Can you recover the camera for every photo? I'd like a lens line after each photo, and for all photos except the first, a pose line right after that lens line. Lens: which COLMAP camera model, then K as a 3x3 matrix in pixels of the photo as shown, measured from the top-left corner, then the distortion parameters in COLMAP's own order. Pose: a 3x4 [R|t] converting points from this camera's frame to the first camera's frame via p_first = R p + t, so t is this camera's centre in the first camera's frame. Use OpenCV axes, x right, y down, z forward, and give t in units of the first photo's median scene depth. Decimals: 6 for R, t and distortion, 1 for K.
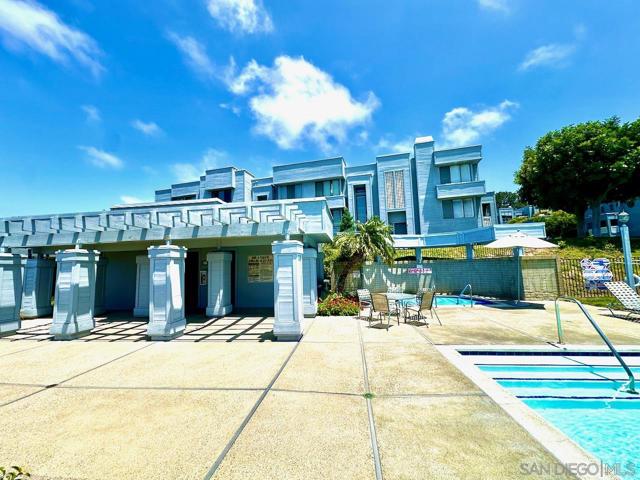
lens RADIAL K [[254.9, 0, 320.8], [0, 254.9, 240.3], [0, 0, 1]] dist [-0.001168, -0.000310]
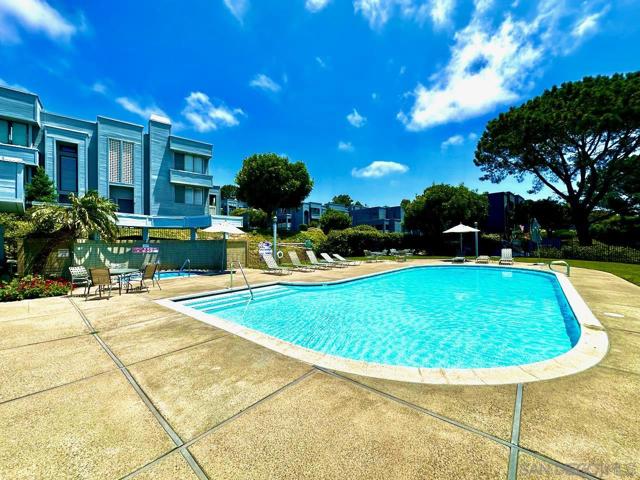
lens RADIAL K [[254.9, 0, 319.8], [0, 254.9, 239.9], [0, 0, 1]] dist [-0.001168, -0.000310]
pose [[0.570166, 0.032627, 0.820881, -0.060044], [-0.087066, 0.995984, 0.020887, -0.005404], [-0.816903, -0.083380, 0.570717, -0.167895]]
